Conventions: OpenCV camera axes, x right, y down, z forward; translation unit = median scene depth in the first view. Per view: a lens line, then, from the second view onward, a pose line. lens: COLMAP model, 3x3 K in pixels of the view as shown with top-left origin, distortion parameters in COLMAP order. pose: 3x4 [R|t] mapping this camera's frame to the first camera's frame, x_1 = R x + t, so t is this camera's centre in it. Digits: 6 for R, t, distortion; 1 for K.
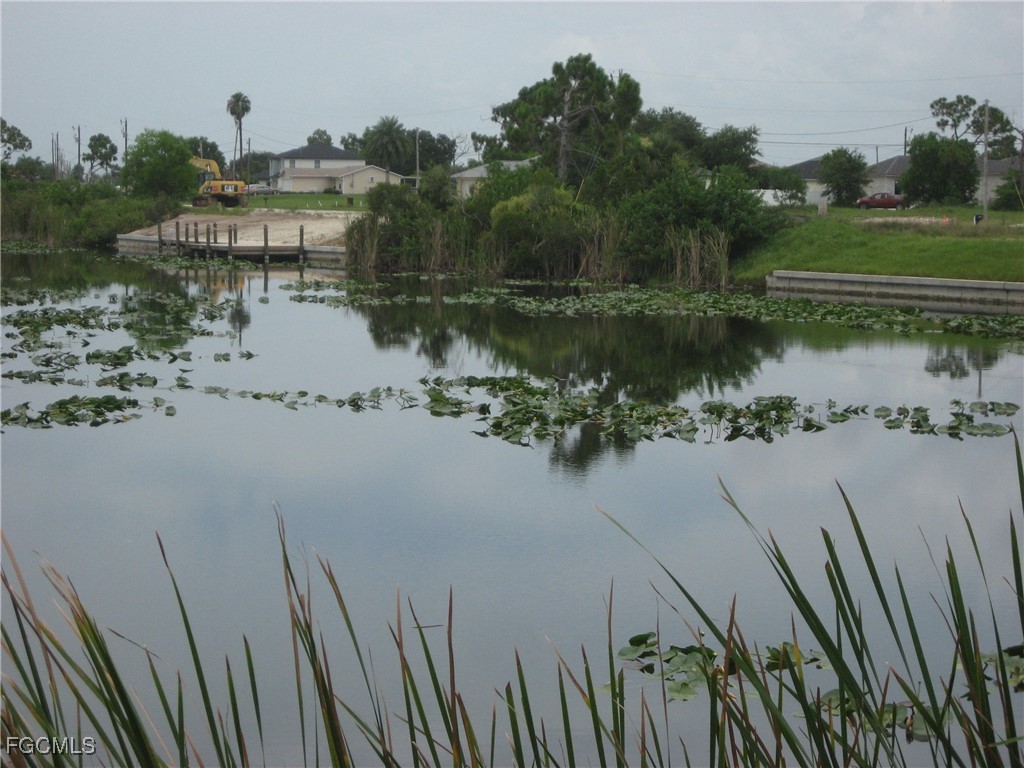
lens RADIAL K [[2479.6, 0, 512.0], [0, 2479.6, 384.0], [0, 0, 1]] dist [0.028472, -0.110508]
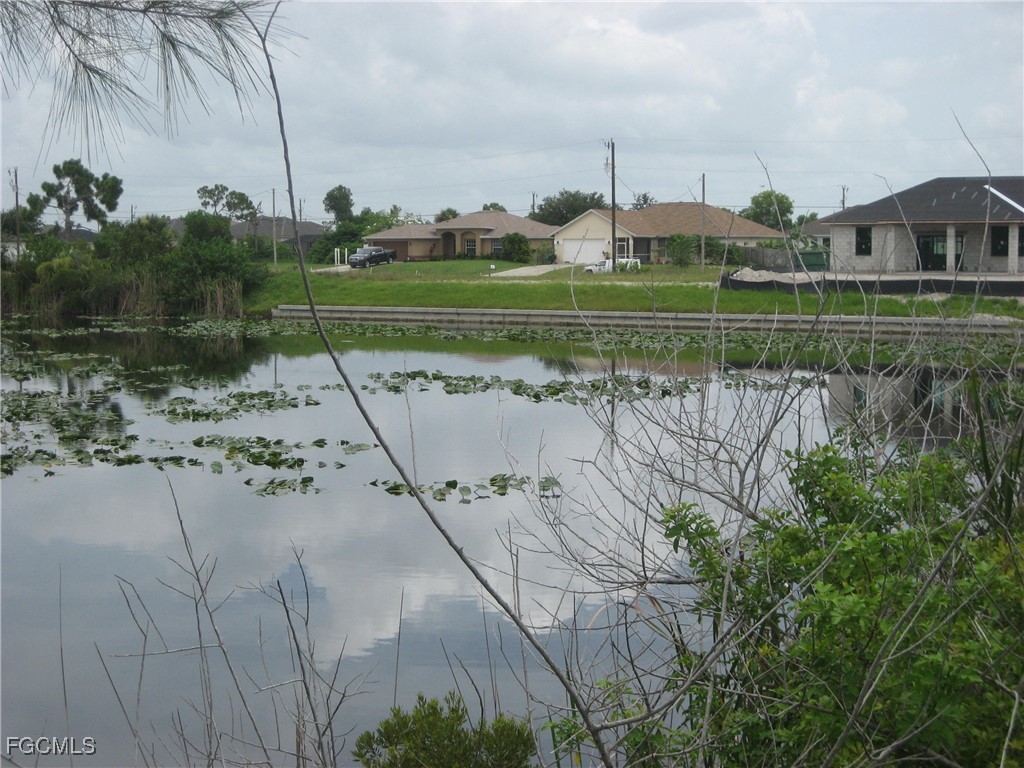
lens RADIAL K [[1778.2, 0, 512.0], [0, 1778.2, 384.0], [0, 0, 1]] dist [-0.121600, 0.148944]
pose [[0.910497, -0.042027, 0.411375, -0.179257], [0.042273, 0.999070, 0.008504, -0.000765], [-0.411350, 0.009647, 0.911427, -0.037576]]
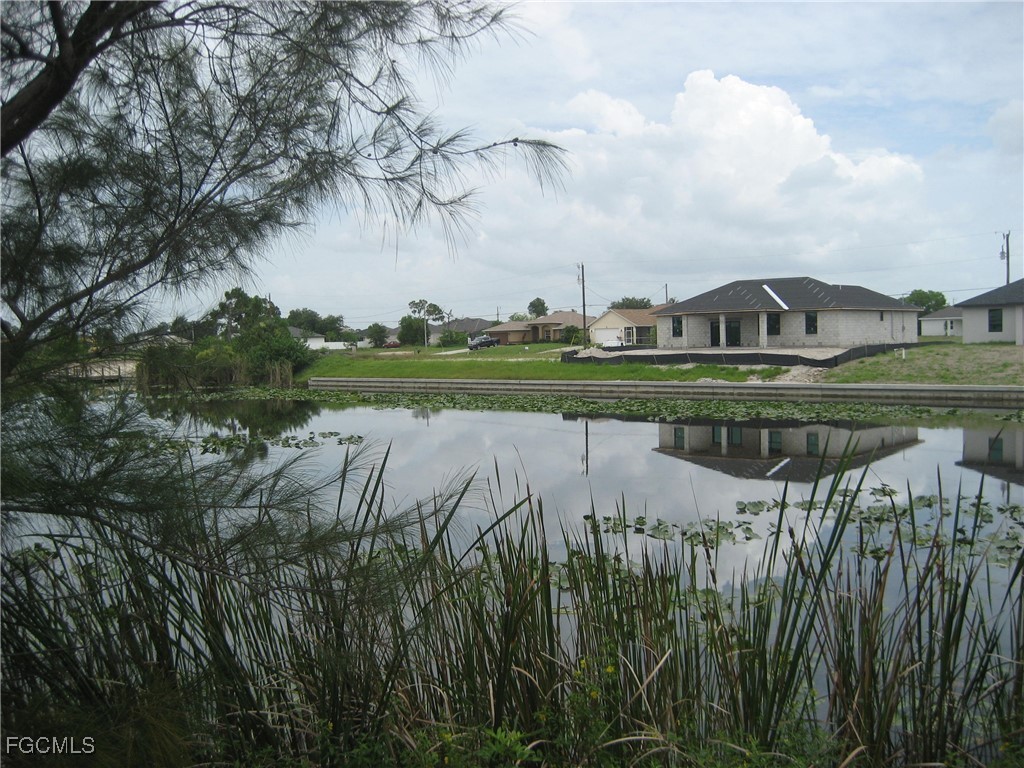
lens RADIAL K [[1063.5, 0, 507.0], [0, 1063.5, 389.1], [0, 0, 1]] dist [-0.147982, 0.196634]
pose [[0.972848, -0.044662, 0.227096, 0.049273], [0.051945, 0.998307, -0.026189, 0.000723], [-0.225541, 0.037274, 0.973520, -0.011661]]
